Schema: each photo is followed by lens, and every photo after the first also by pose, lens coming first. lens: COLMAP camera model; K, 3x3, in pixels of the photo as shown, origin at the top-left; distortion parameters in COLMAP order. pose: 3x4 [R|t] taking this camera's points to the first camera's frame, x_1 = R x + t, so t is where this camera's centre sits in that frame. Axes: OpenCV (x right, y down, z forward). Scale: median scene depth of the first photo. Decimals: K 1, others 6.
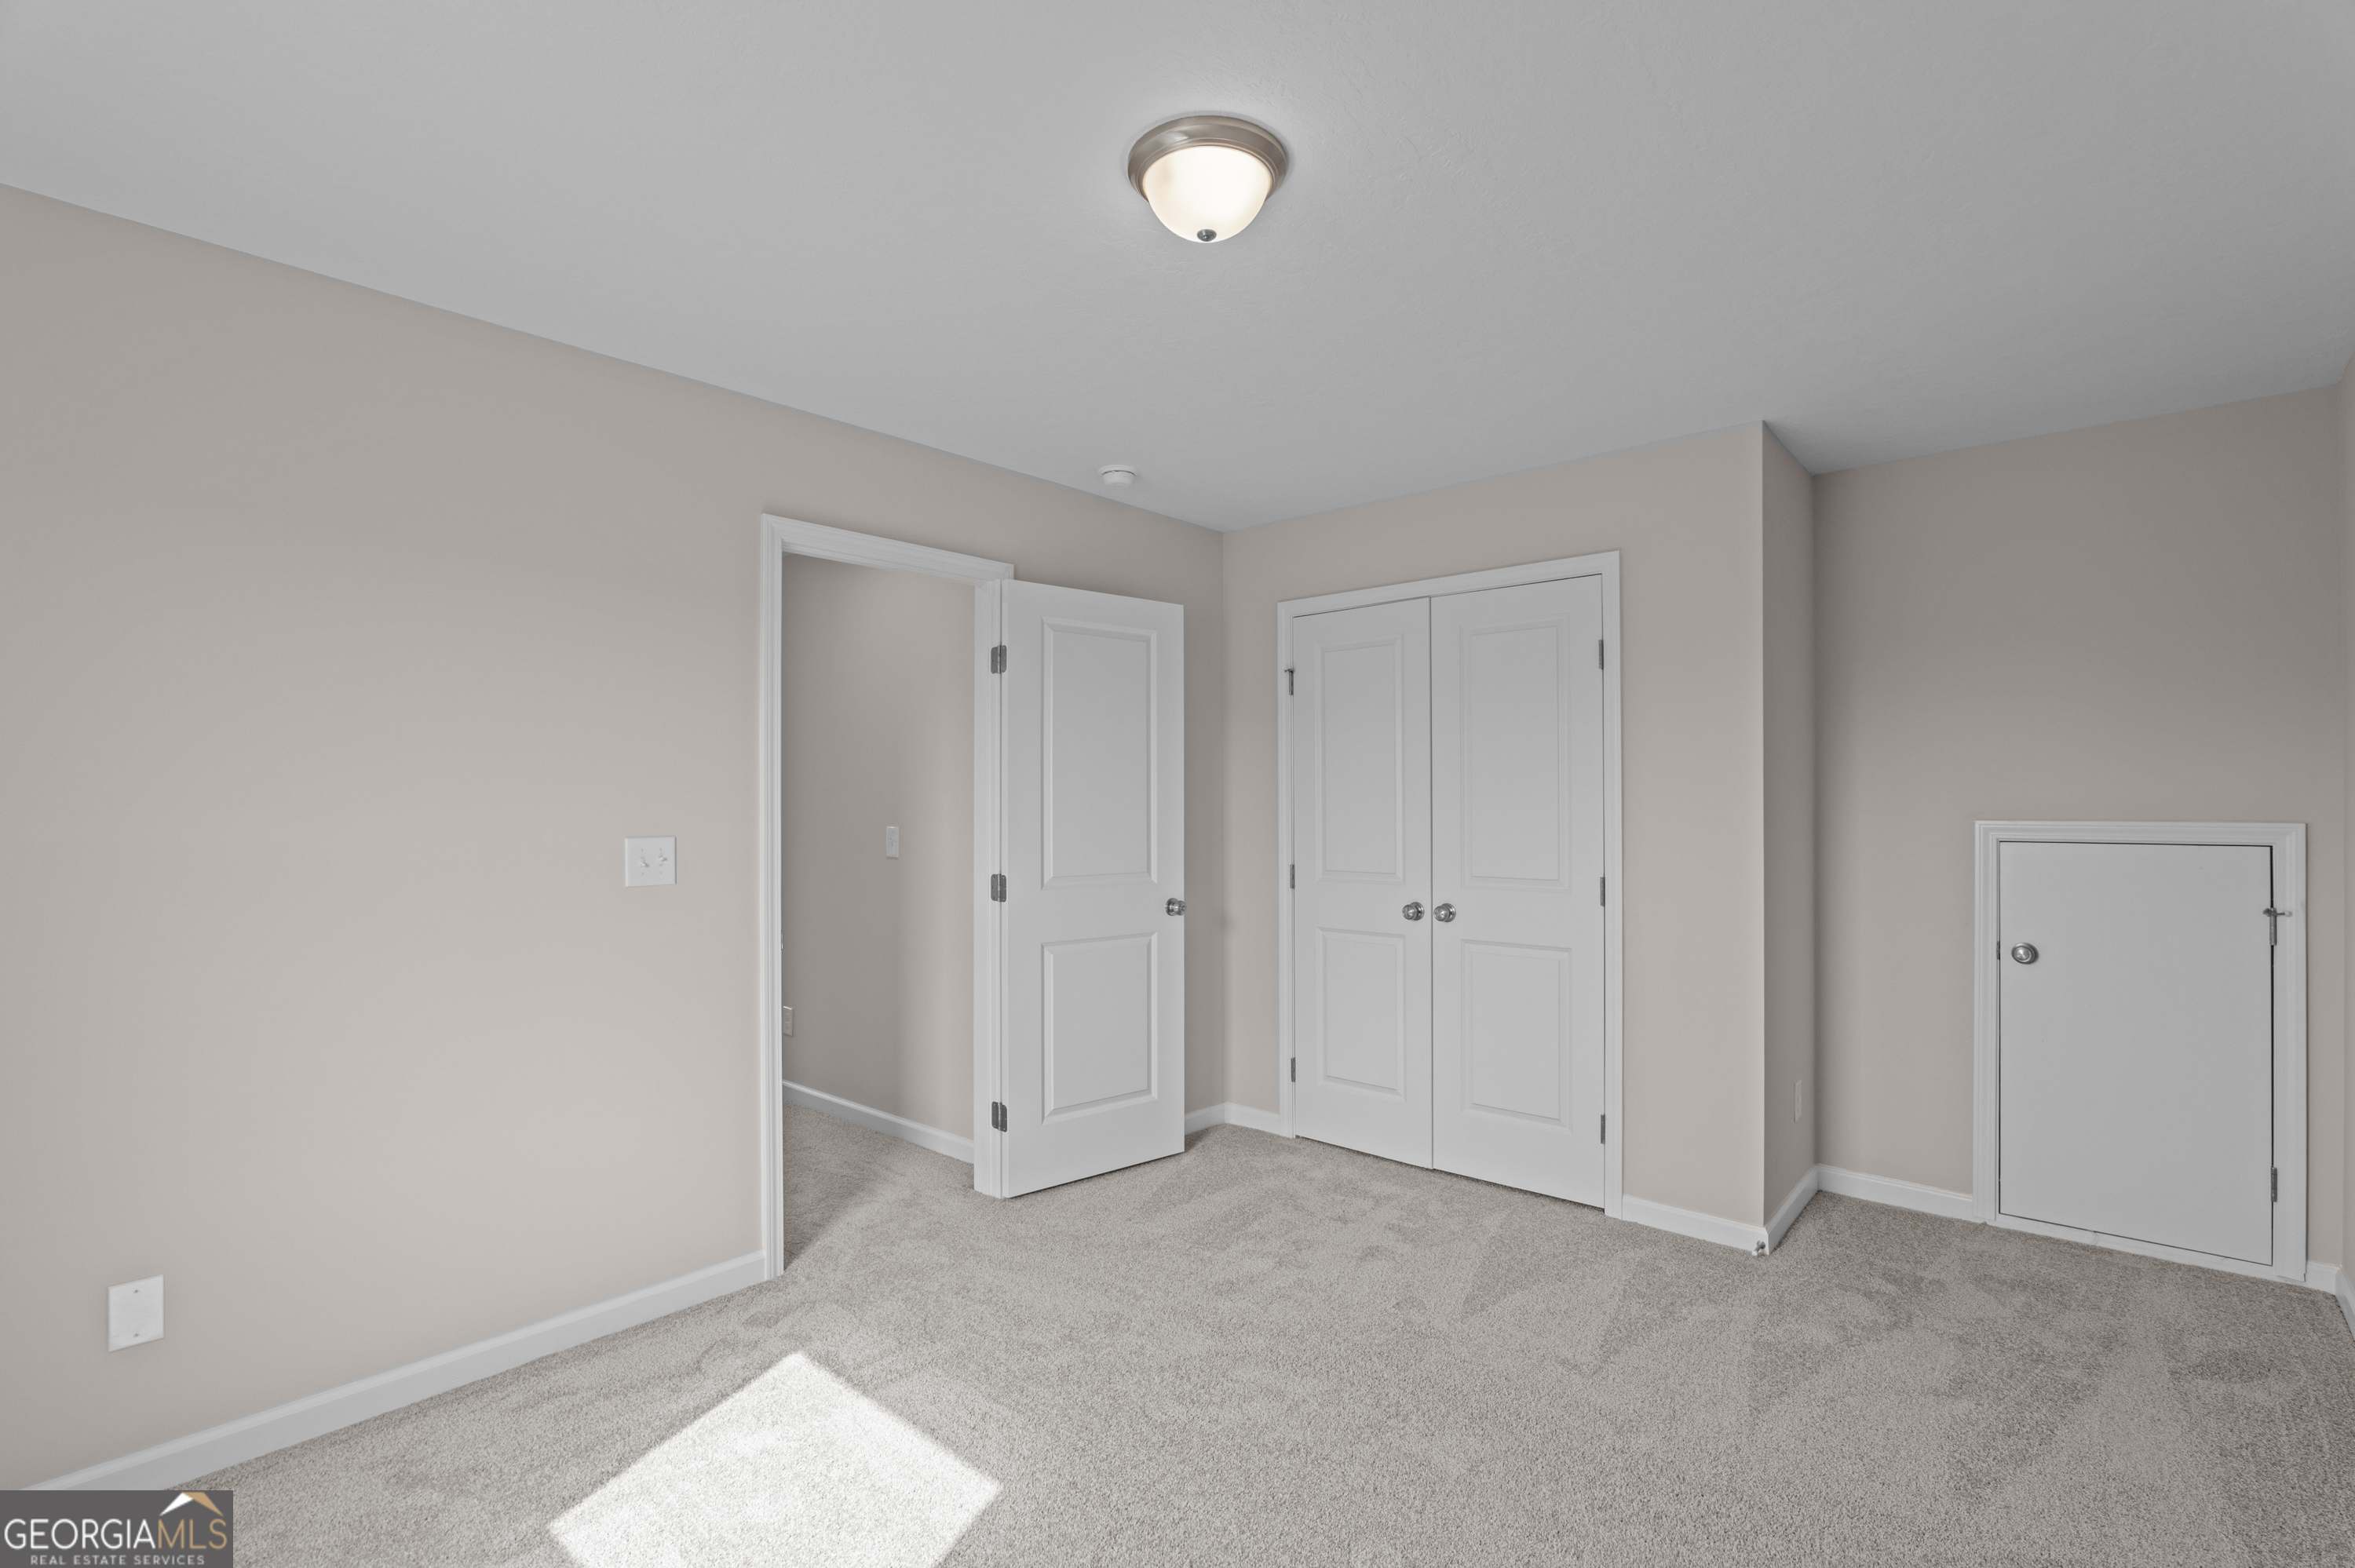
lens RADIAL K [[1104.9, 0, 1171.0], [0, 1104.9, 815.6], [0, 0, 1]] dist [-0.016788, 0.004298]
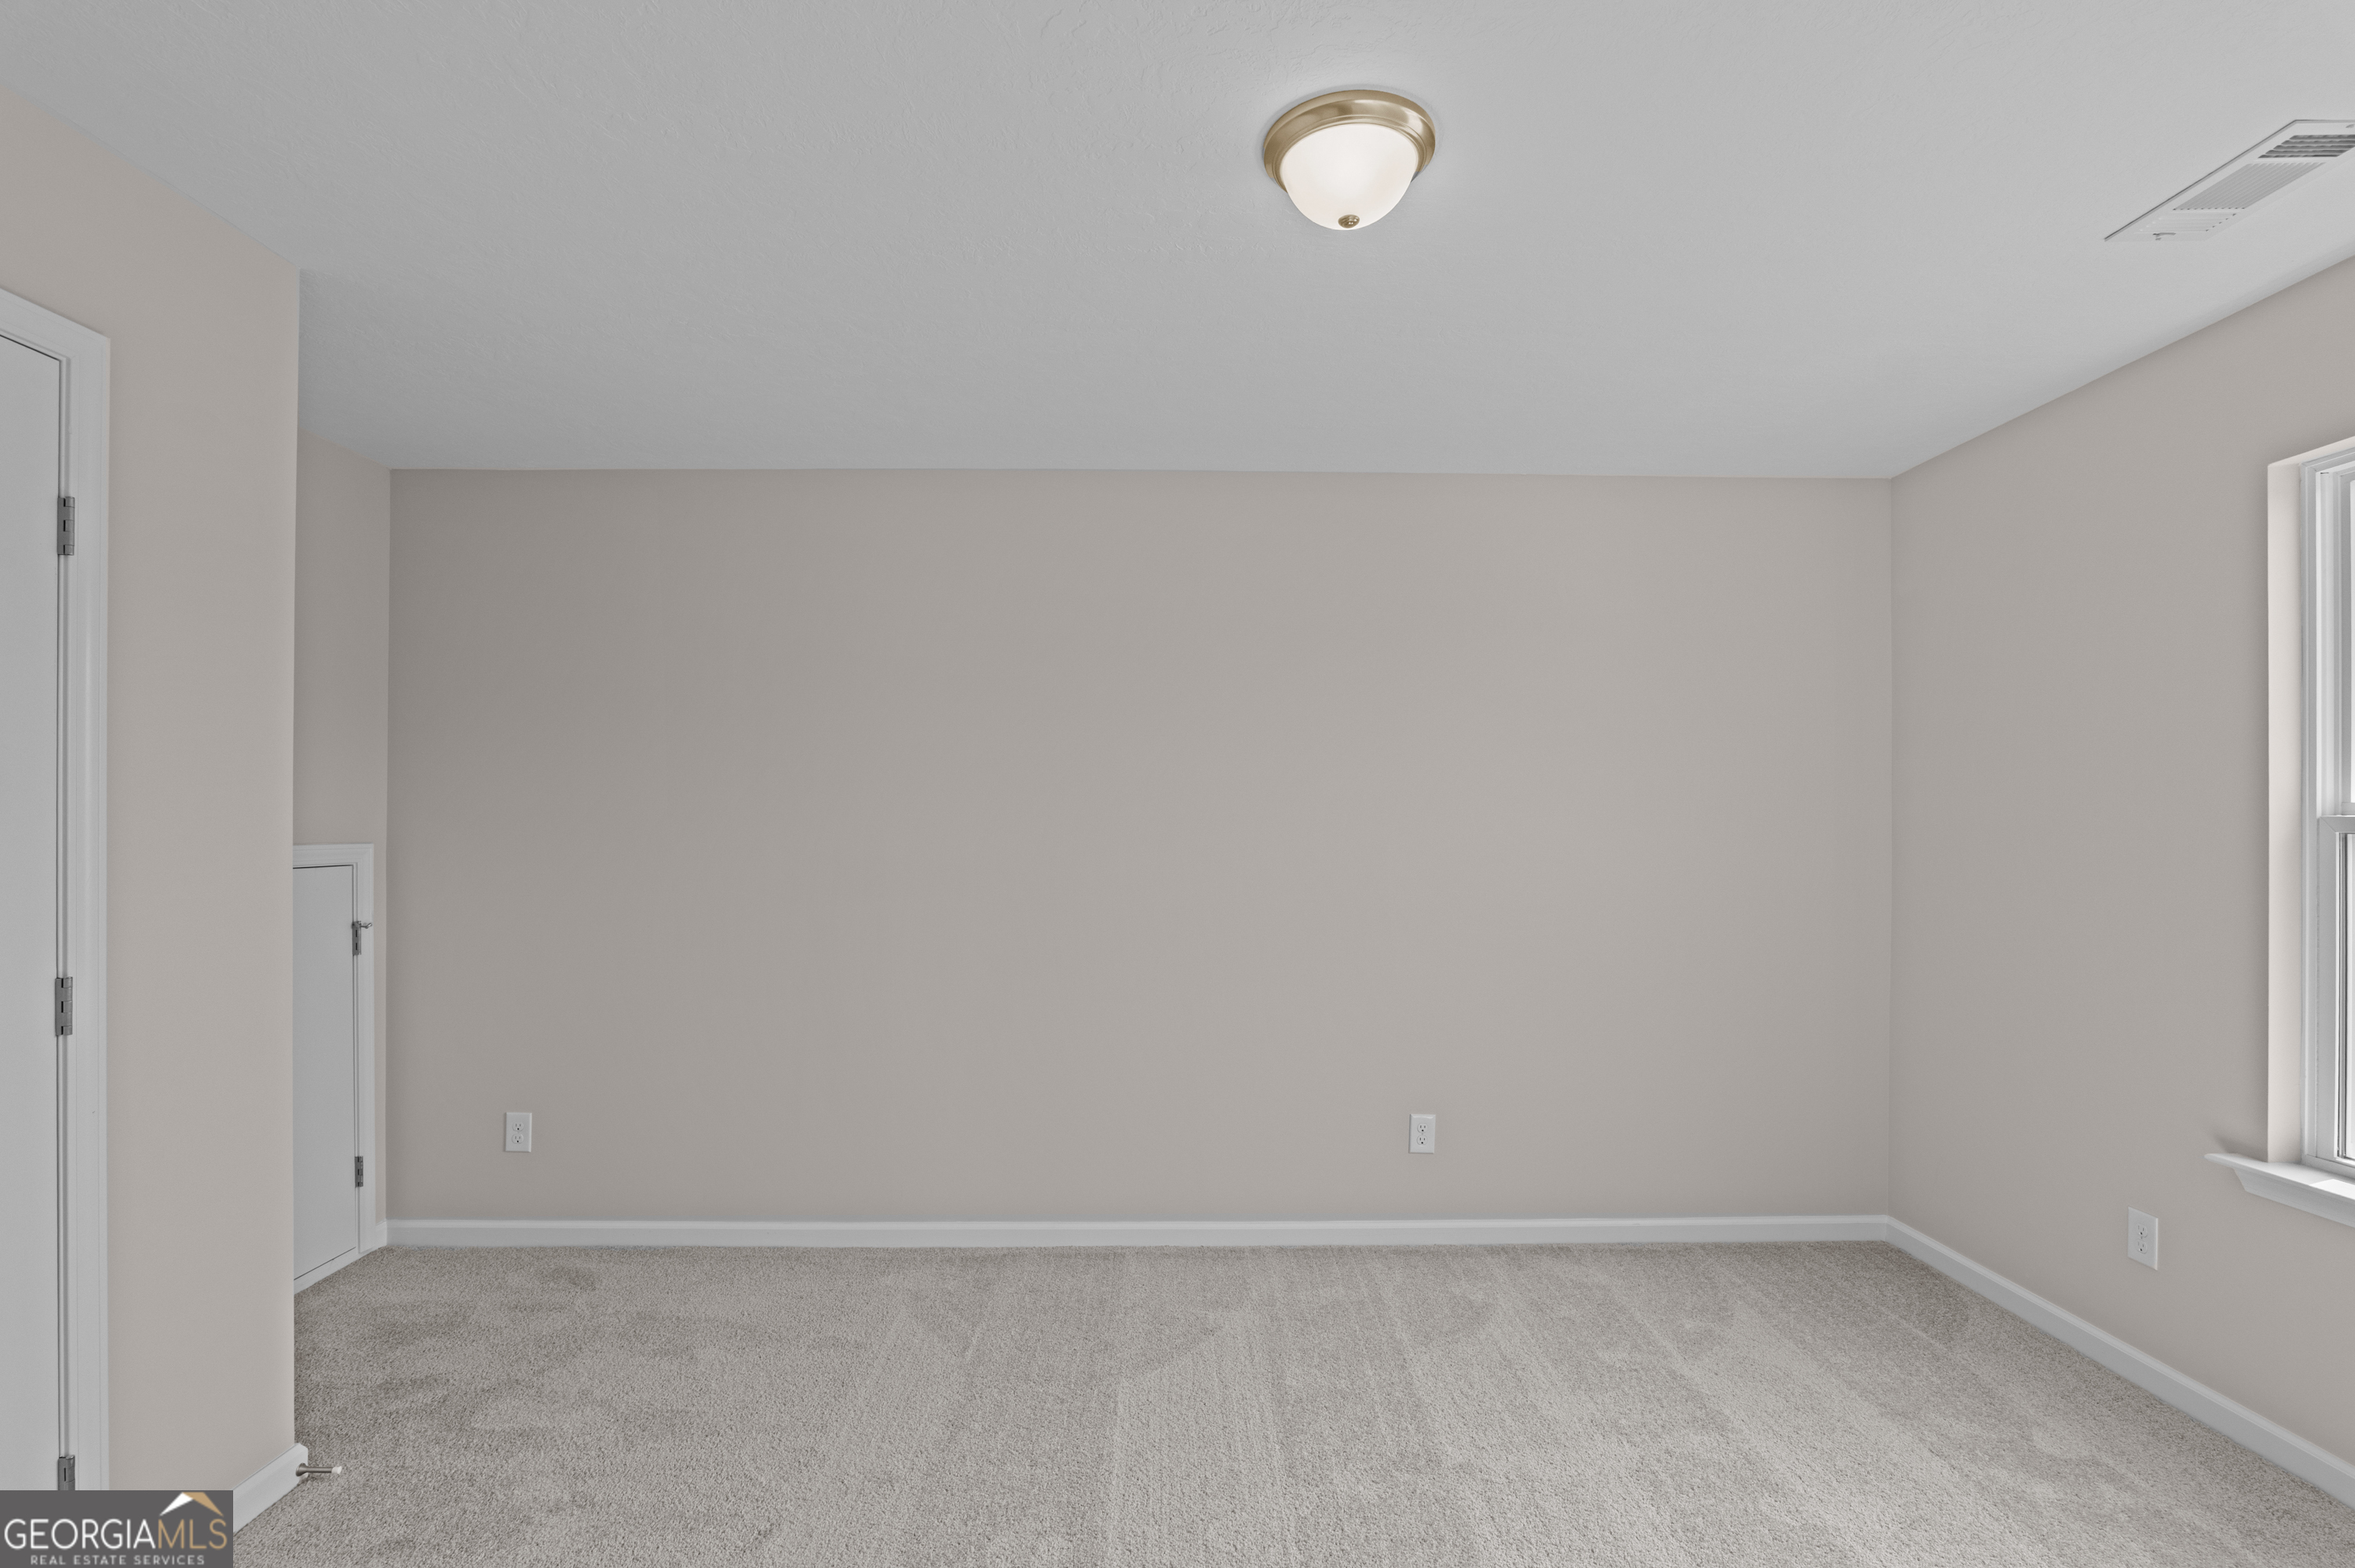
lens RADIAL K [[1104.9, 0, 1171.0], [0, 1104.9, 815.6], [0, 0, 1]] dist [-0.016788, 0.004298]
pose [[-0.680375, 0.005175, 0.732846, -0.358846], [0.007657, 0.999971, 0.000047, -0.014607], [-0.732824, 0.005643, -0.680395, 1.146513]]
